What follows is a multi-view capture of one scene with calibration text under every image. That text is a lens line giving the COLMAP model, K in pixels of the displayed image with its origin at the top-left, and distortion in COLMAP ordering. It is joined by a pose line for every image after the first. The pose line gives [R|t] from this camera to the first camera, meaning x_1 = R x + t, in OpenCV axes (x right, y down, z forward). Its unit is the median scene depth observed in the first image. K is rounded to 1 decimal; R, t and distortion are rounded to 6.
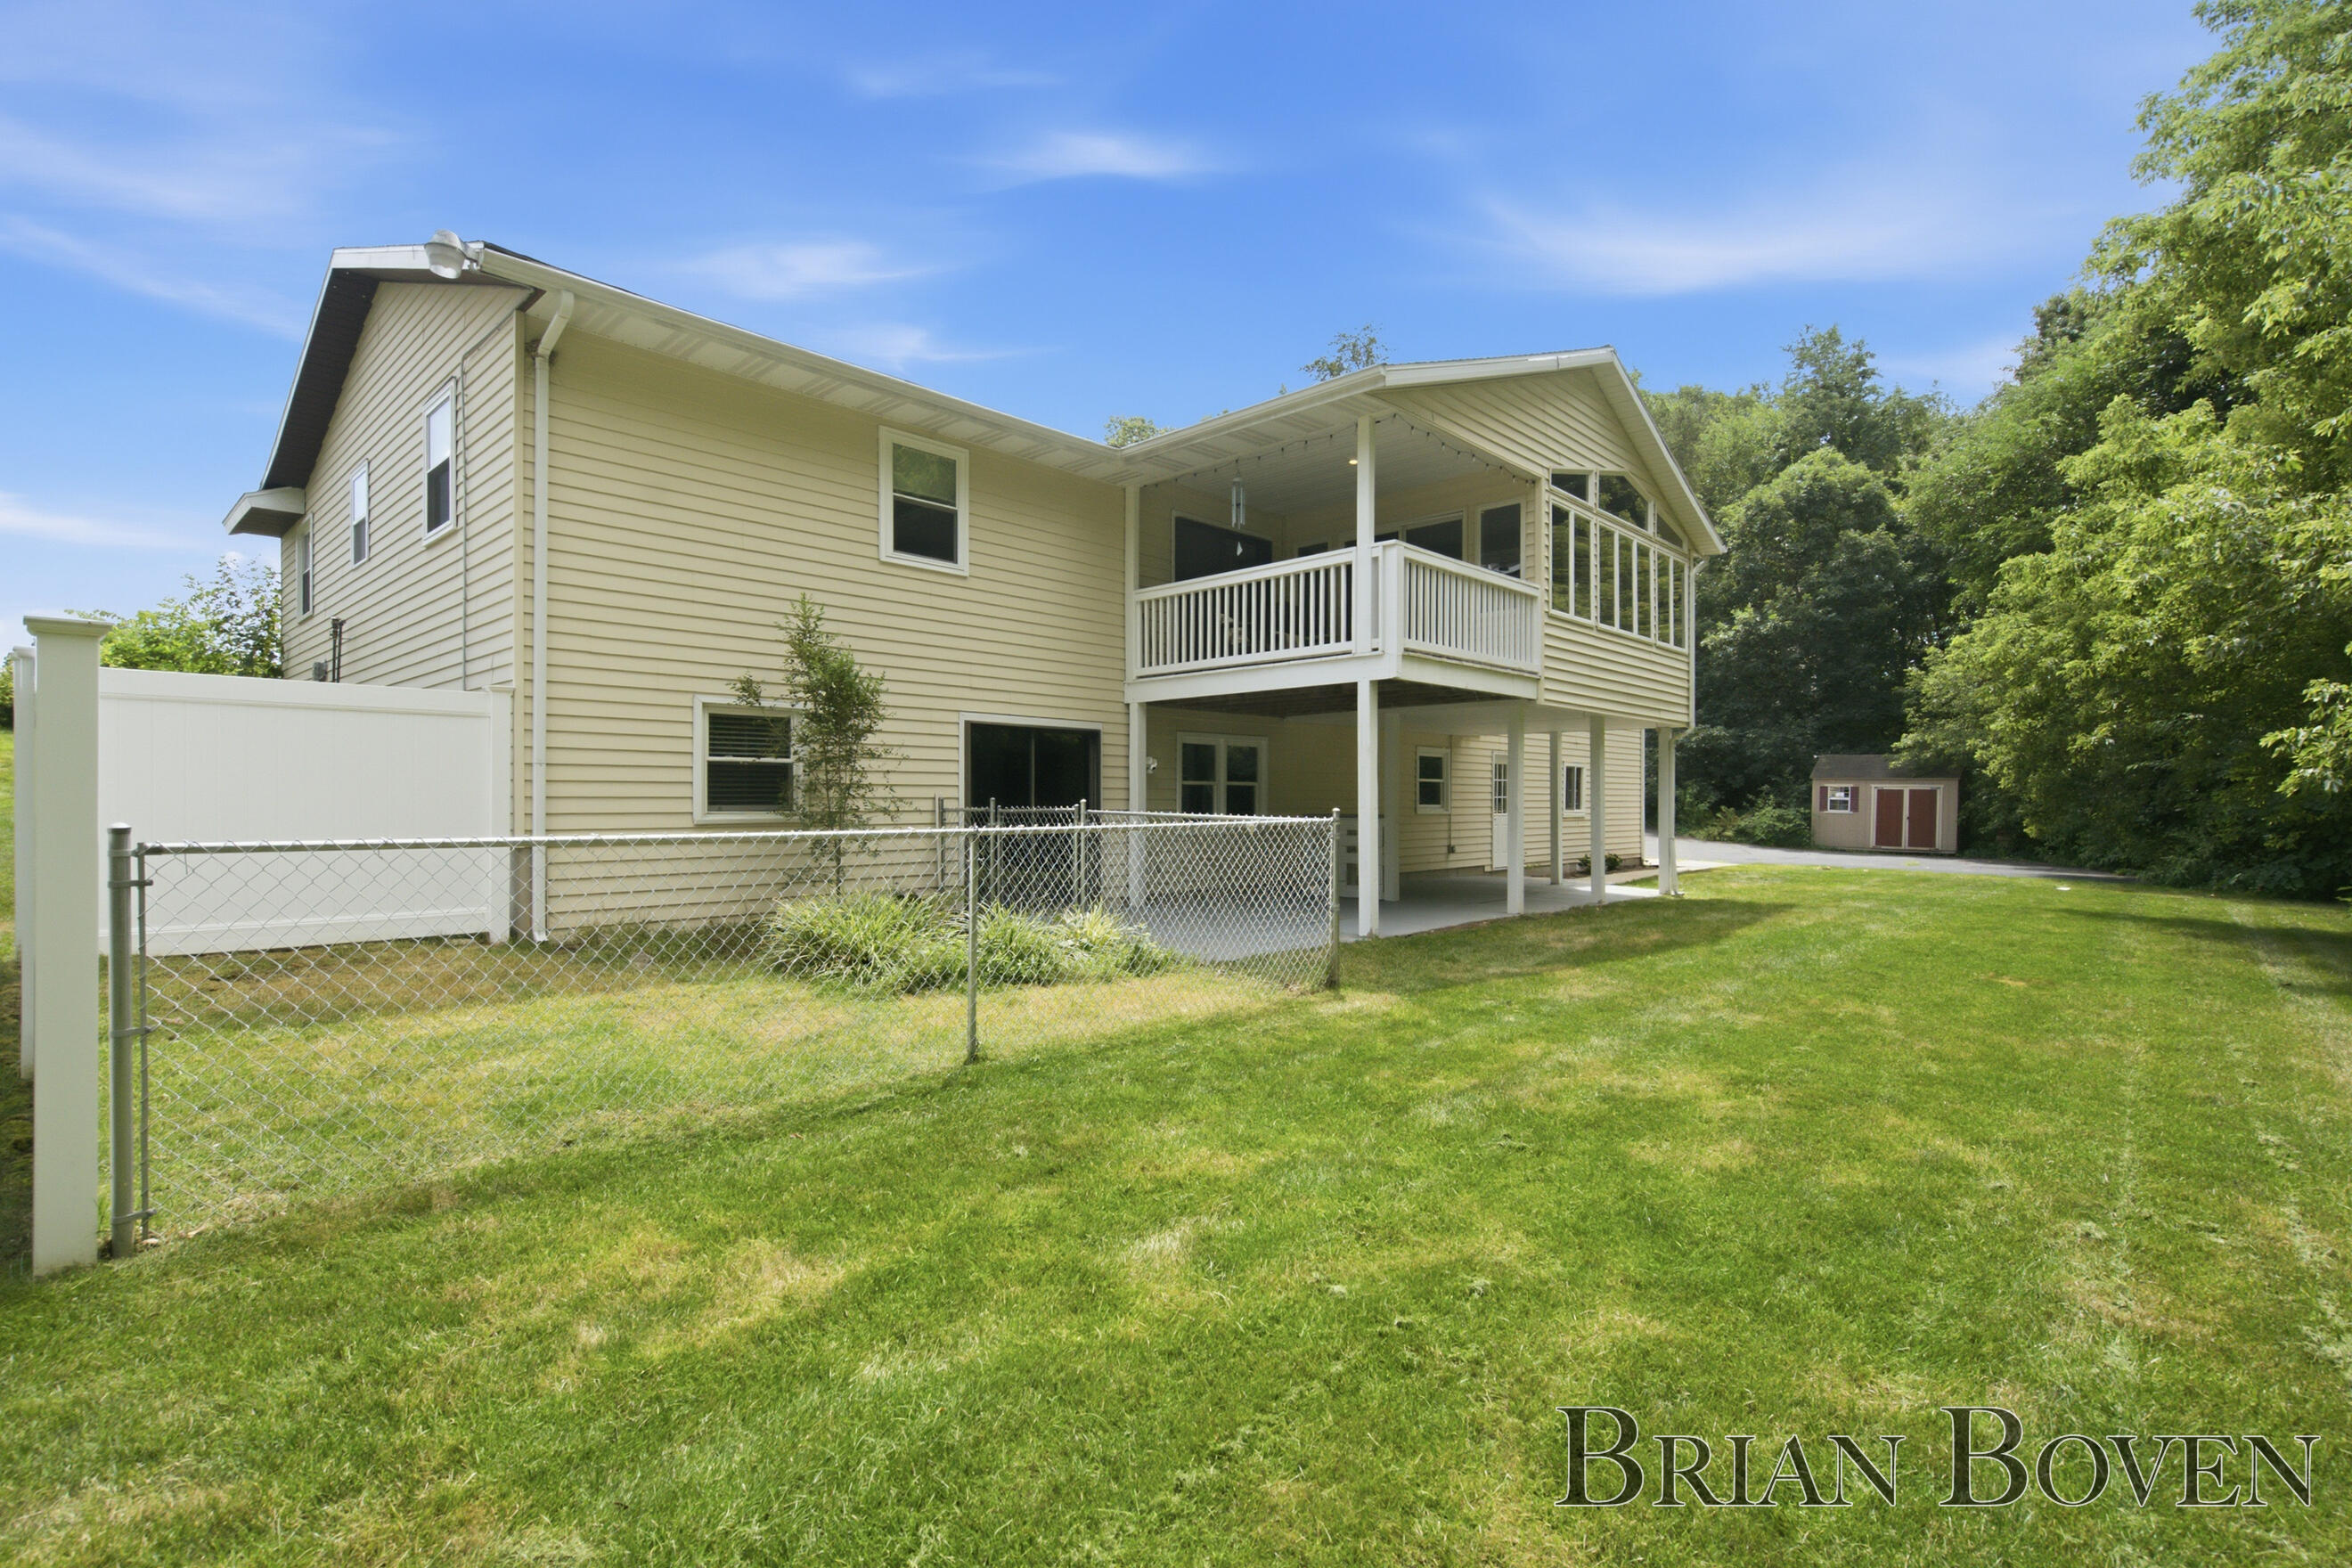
lens RADIAL K [[1095.7, 0, 1166.2], [0, 1095.7, 802.9], [0, 0, 1]] dist [0.002298, 0.000104]
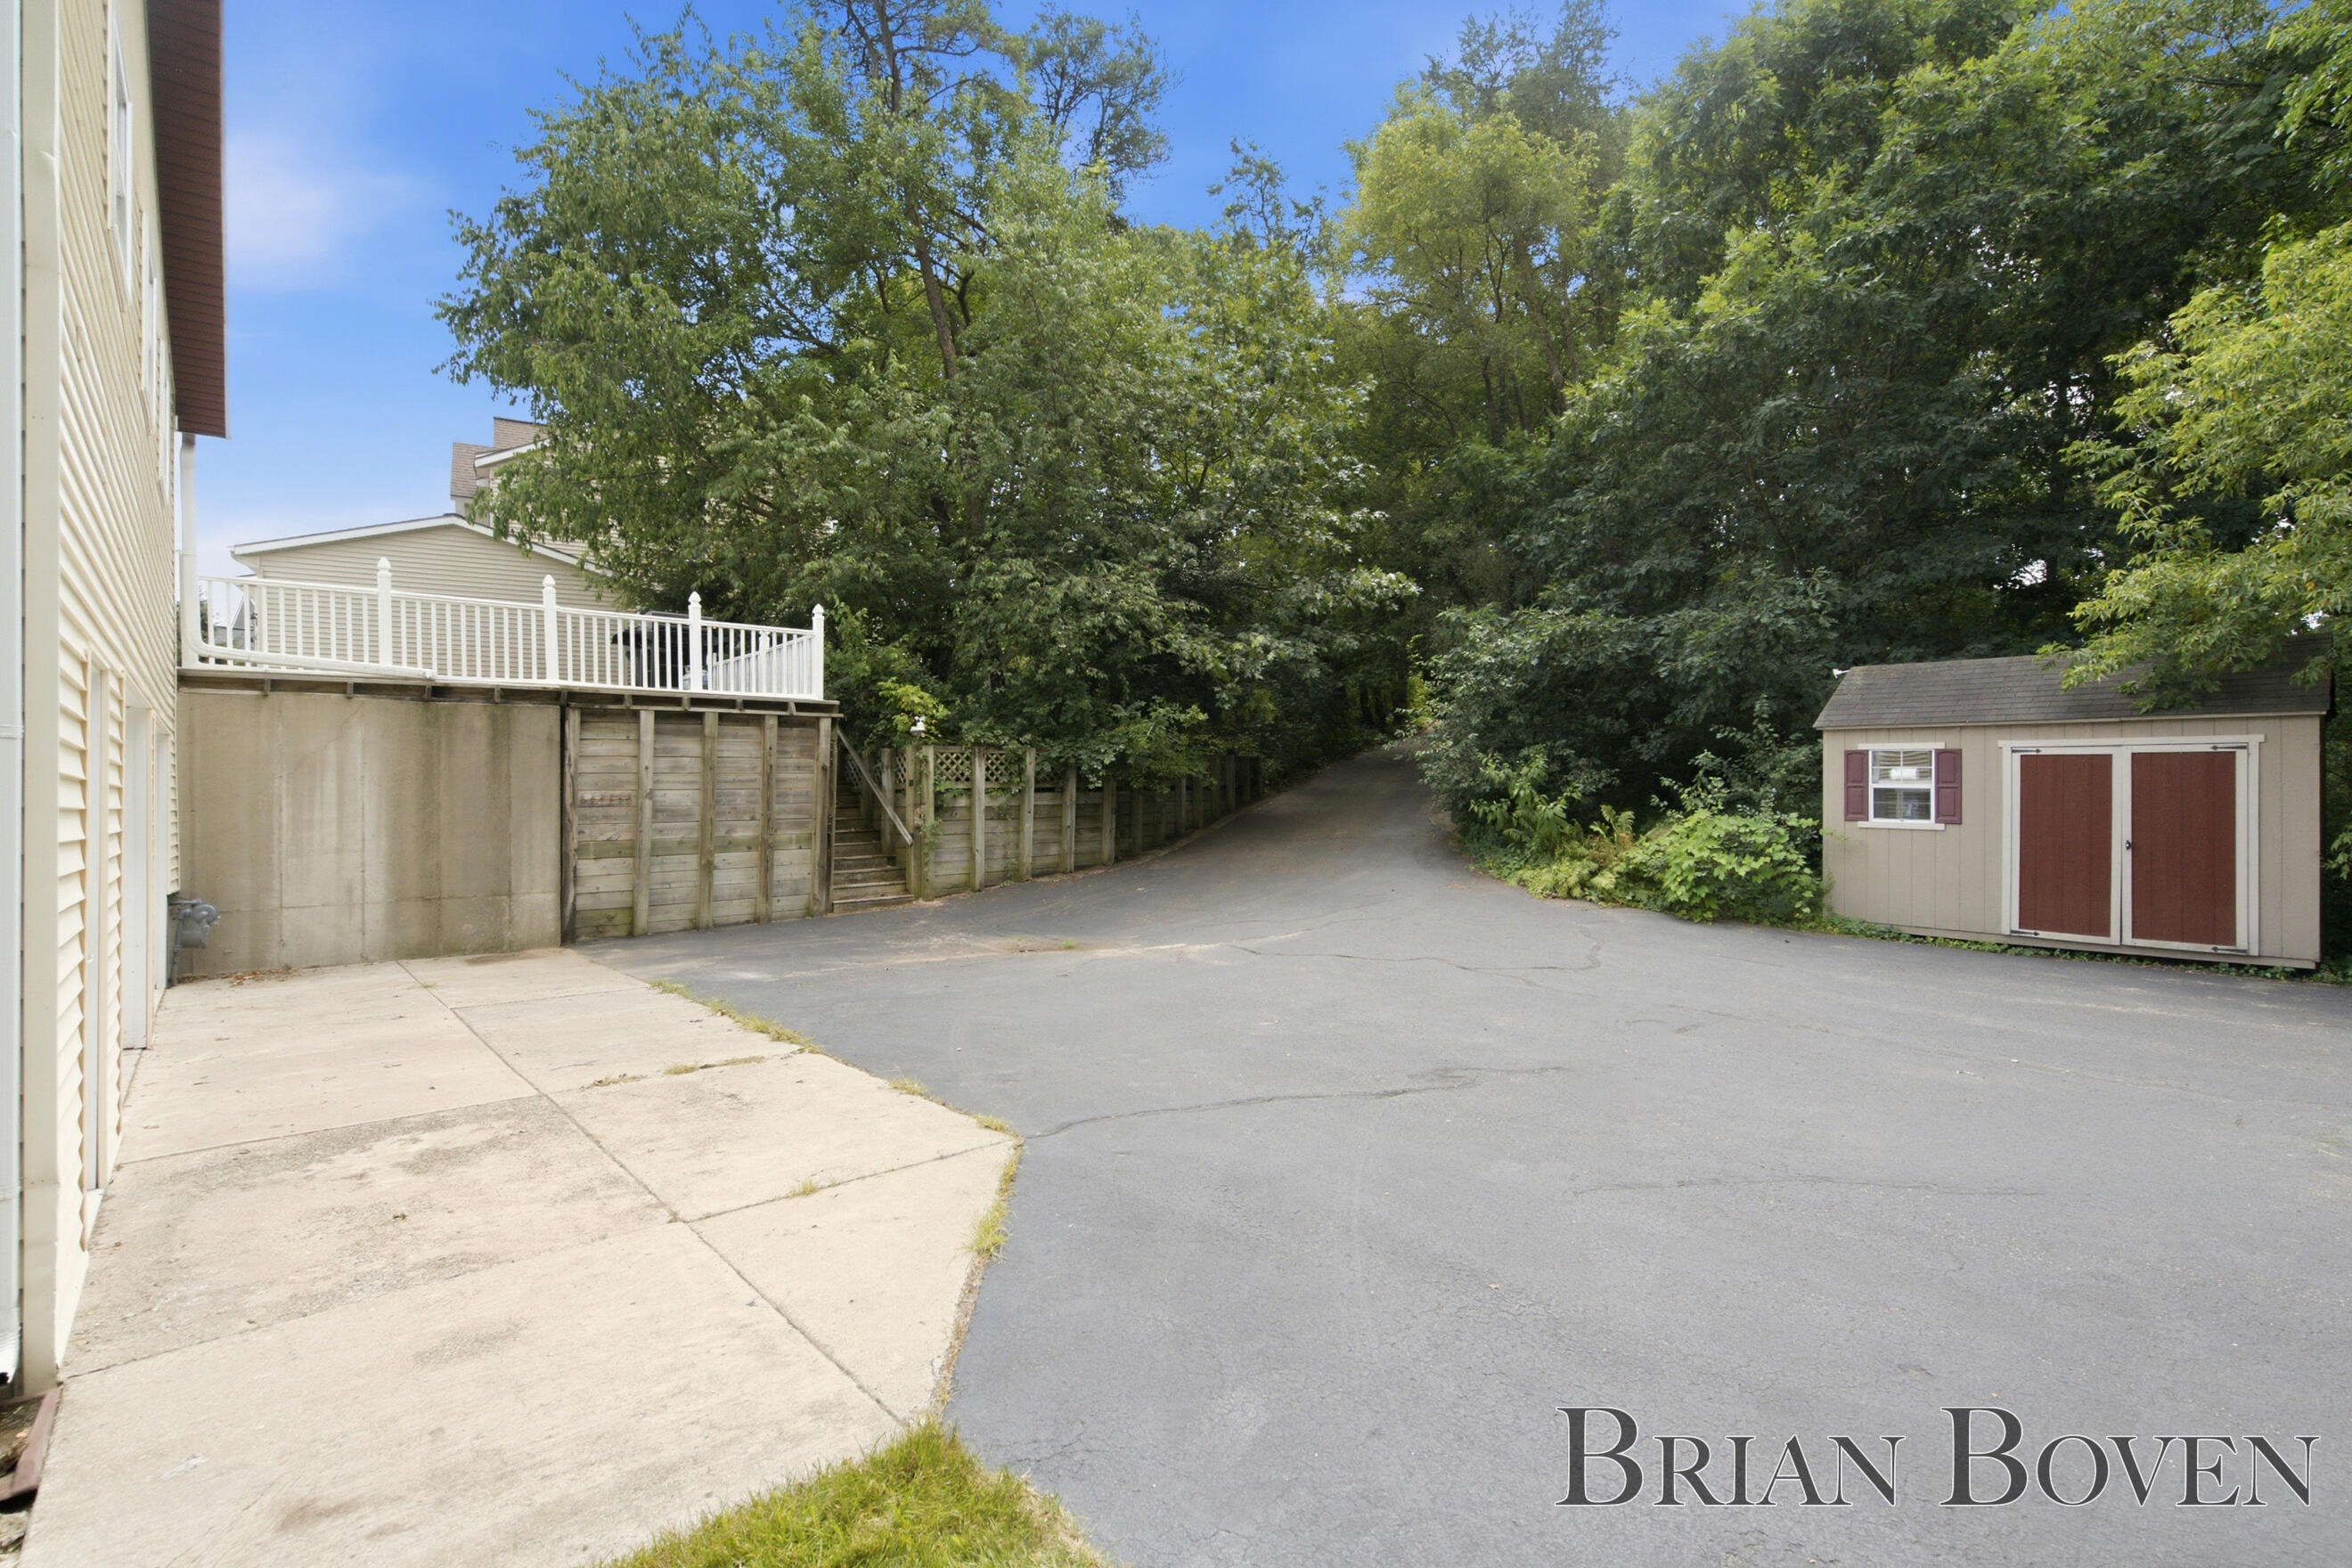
lens RADIAL K [[1068.2, 0, 1176.0], [0, 1068.2, 784.0], [0, 0, 1]] dist [-0.000666, -0.000196]
pose [[0.996890, -0.016041, -0.077161, 0.434309], [0.015321, 0.999834, -0.009912, -0.004675], [0.077307, 0.008699, 0.996969, 0.682998]]
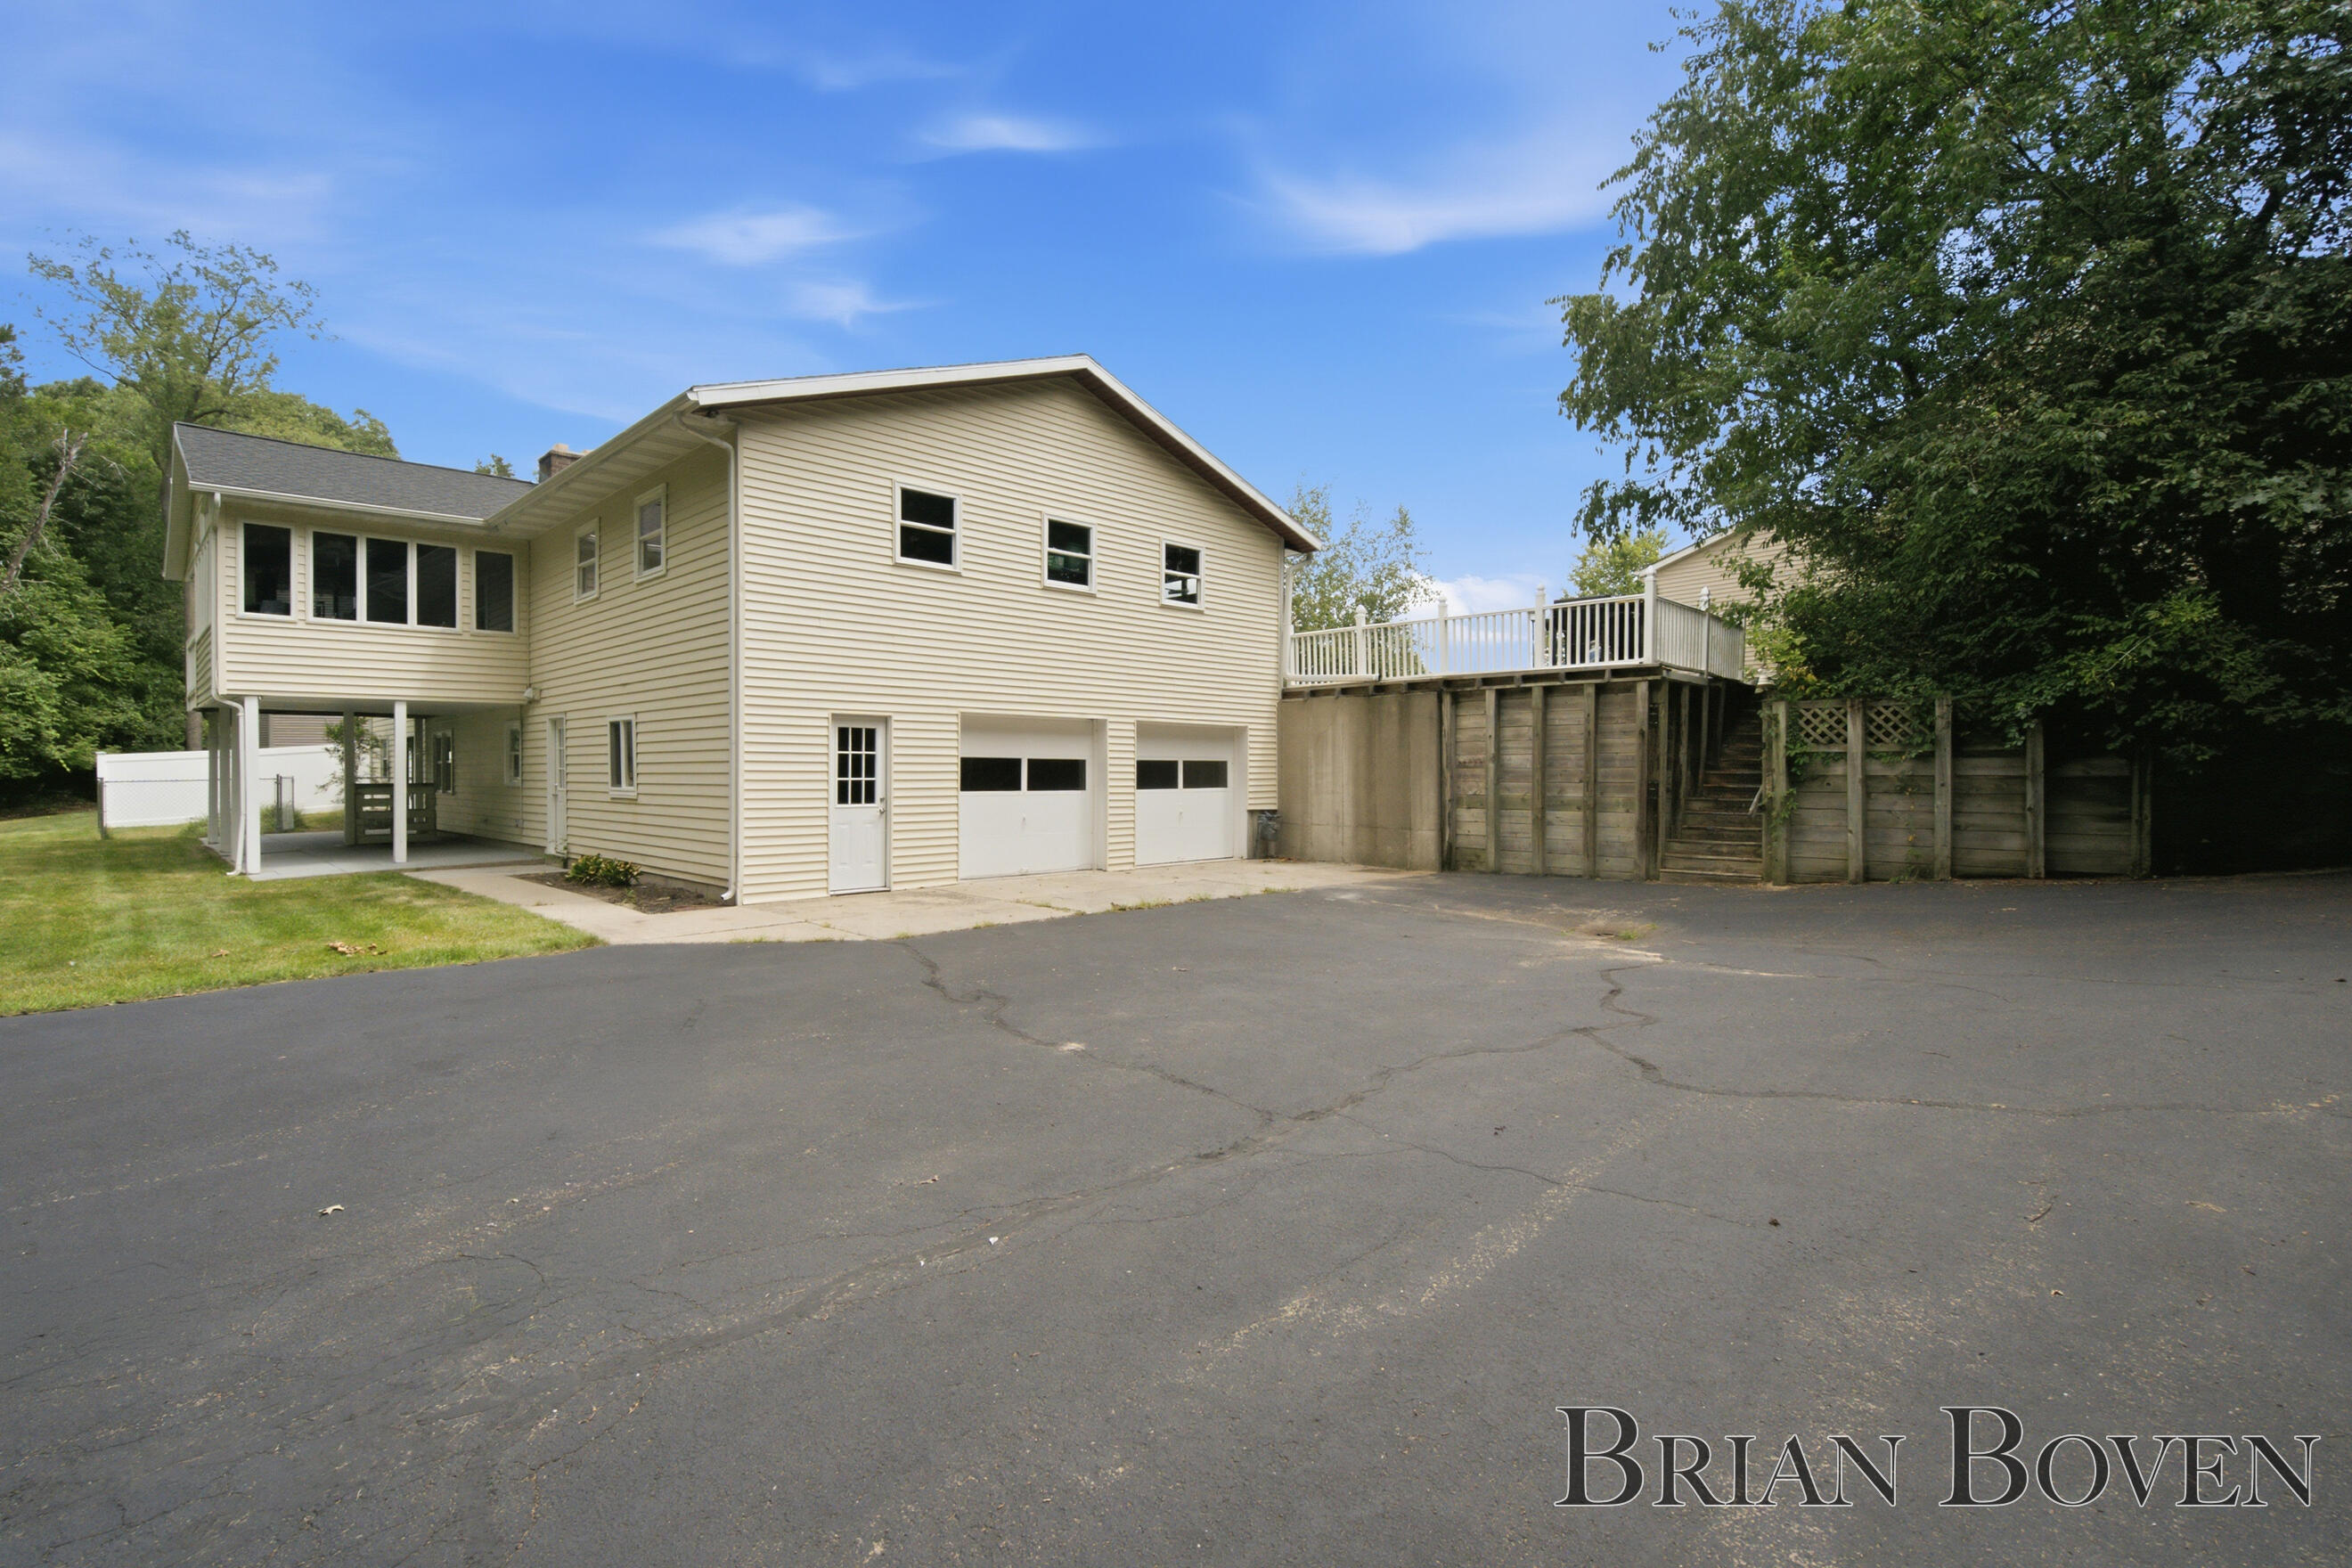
lens RADIAL K [[1063.7, 0, 1182.4], [0, 1063.7, 764.9], [0, 0, 1]] dist [0.000153, -0.000335]
pose [[-0.014159, -0.001918, -0.999898, 0.650663], [0.002725, 0.999994, -0.001956, -0.004281], [0.999896, -0.002752, -0.014154, 0.889844]]
